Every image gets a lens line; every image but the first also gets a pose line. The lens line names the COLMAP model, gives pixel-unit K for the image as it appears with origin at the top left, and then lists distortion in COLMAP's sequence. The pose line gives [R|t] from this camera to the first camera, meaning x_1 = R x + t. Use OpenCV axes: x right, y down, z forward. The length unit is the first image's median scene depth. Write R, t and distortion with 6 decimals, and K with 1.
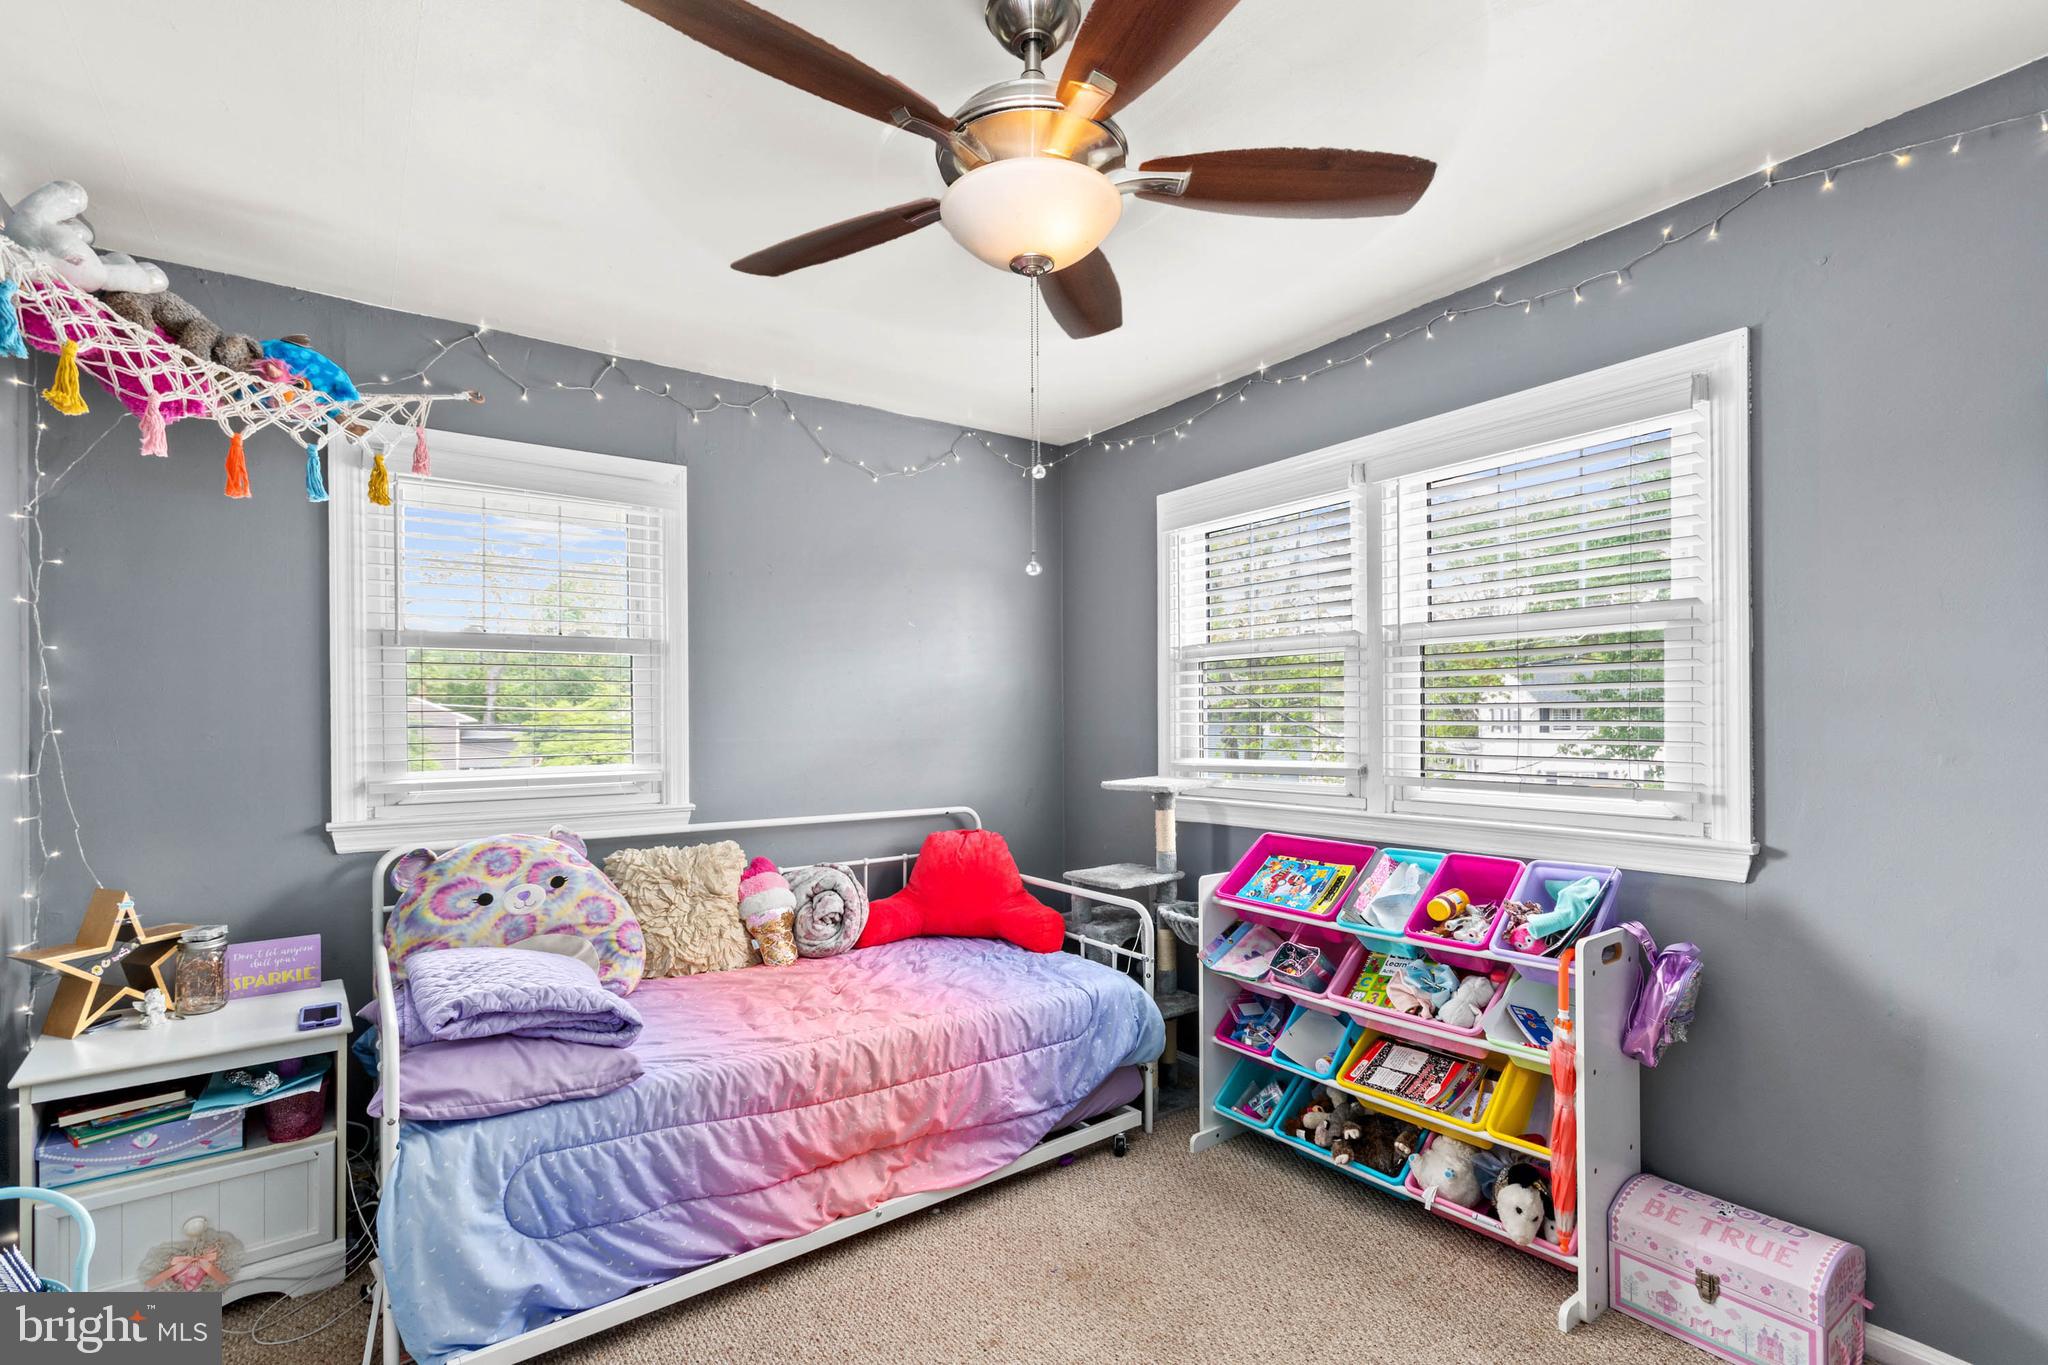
lens RADIAL K [[911.0, 0, 1016.9], [0, 911.0, 698.2], [0, 0, 1]] dist [0.000089, 0.000948]
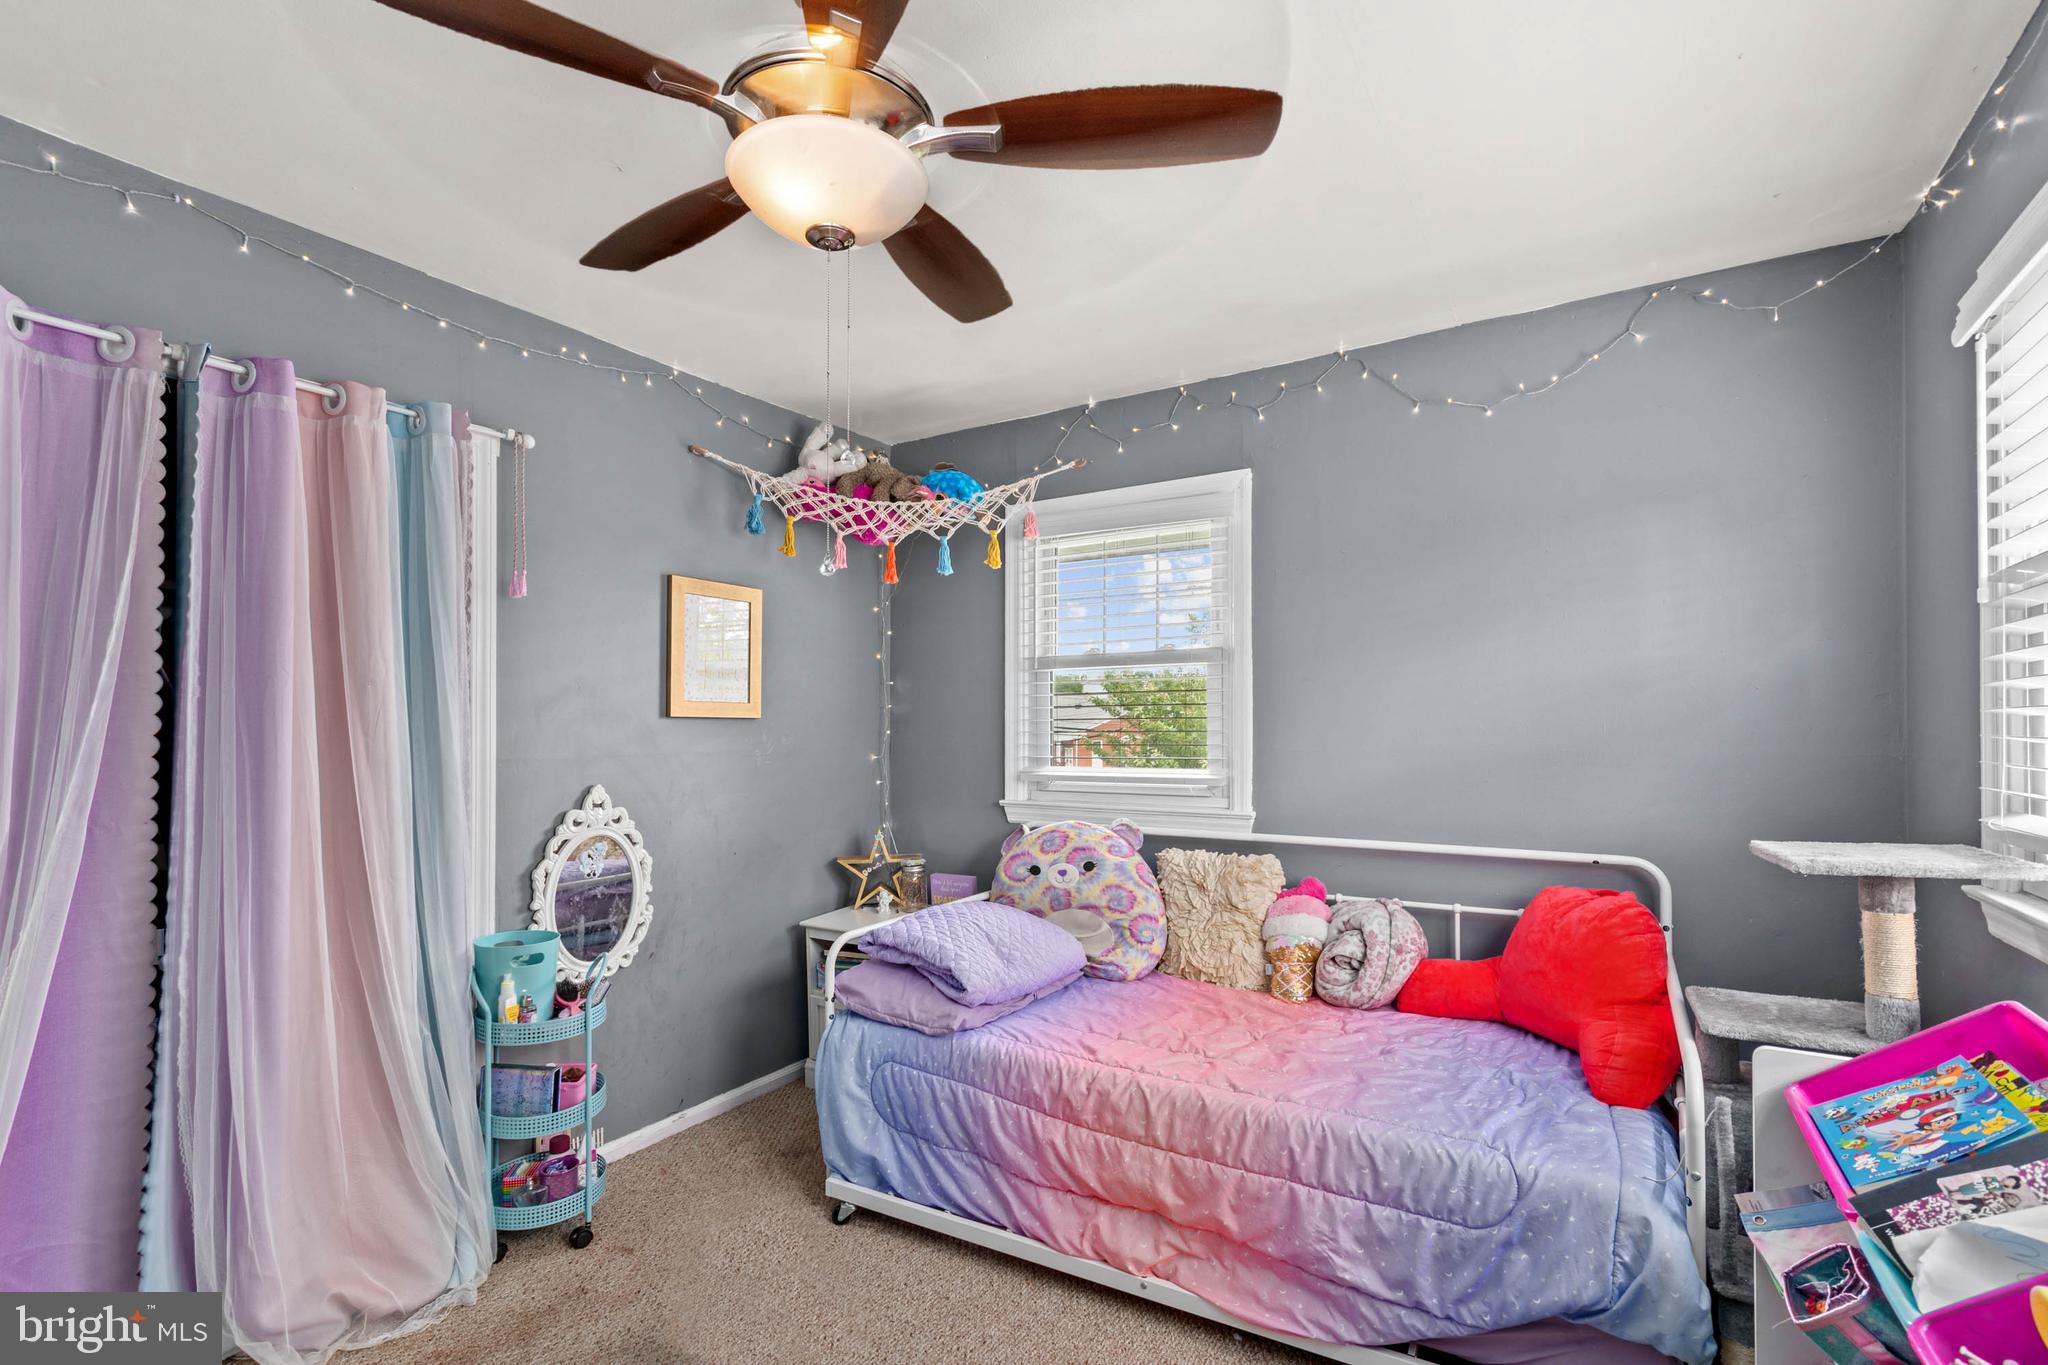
lens RADIAL K [[911.0, 0, 1019.3], [0, 911.0, 700.7], [0, 0, 1]] dist [0.000089, 0.000948]
pose [[0.405332, -0.021777, -0.913910, 0.540001], [0.022069, 0.999658, -0.014032, 0.005715], [0.913903, -0.014482, 0.405674, 0.466026]]
